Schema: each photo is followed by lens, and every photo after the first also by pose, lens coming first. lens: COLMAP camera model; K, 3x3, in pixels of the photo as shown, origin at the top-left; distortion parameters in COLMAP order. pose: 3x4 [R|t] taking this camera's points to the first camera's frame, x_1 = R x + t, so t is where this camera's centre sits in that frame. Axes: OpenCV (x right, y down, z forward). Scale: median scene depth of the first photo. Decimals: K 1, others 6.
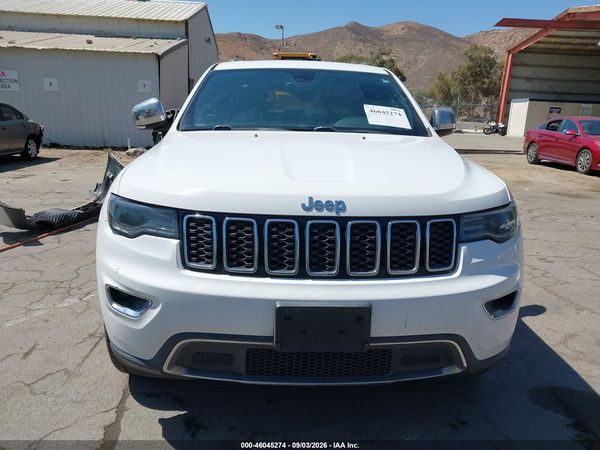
lens RADIAL K [[471.9, 0, 293.4], [0, 471.9, 226.7], [0, 0, 1]] dist [0.005468, 0.008858]
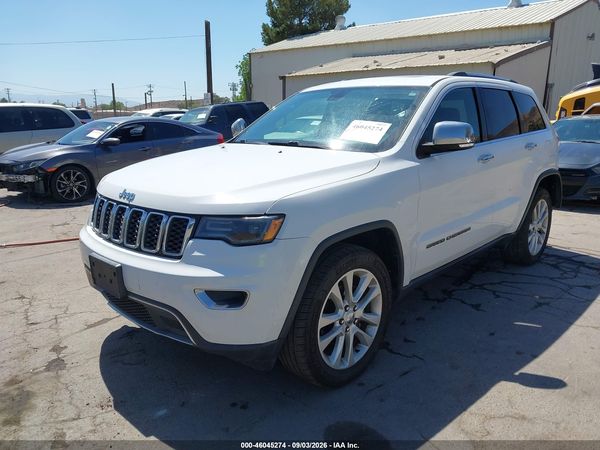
lens RADIAL K [[474.0, 0, 300.0], [0, 474.0, 225.0], [0, 0, 1]] dist [0.005390, -0.004497]
pose [[0.699150, 0.137307, -0.701666, 0.158727], [-0.150774, 0.987631, 0.043034, -0.010601], [0.698897, 0.075706, 0.711205, 0.034817]]
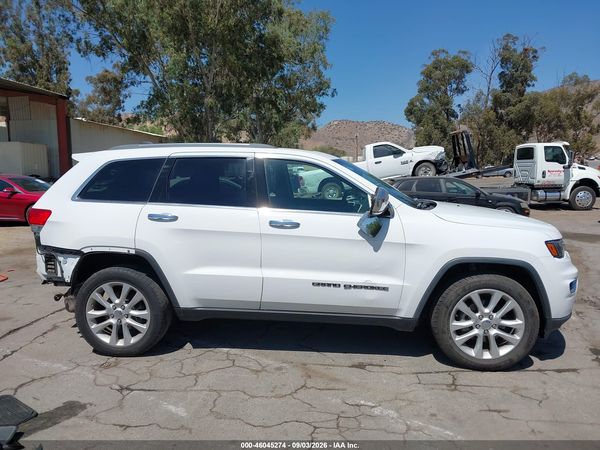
lens RADIAL K [[474.0, 0, 300.0], [0, 474.0, 225.0], [0, 0, 1]] dist [0.005390, -0.004497]
pose [[0.142591, -0.139054, 0.979965, -0.286992], [0.238328, 0.965775, 0.102362, -0.067972], [-0.960660, 0.218957, 0.170852, 0.197061]]
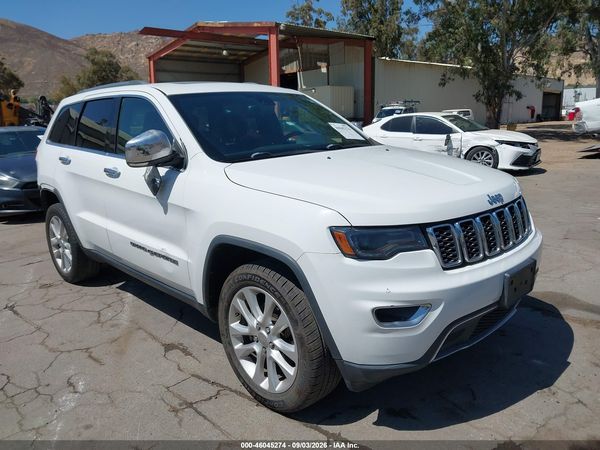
lens RADIAL K [[474.0, 0, 300.0], [0, 474.0, 225.0], [0, 0, 1]] dist [0.005390, -0.004497]
pose [[0.744210, -0.205596, 0.635517, -0.135186], [0.213289, 0.974785, 0.065584, -0.019749], [-0.632976, 0.086741, 0.769296, 0.030218]]
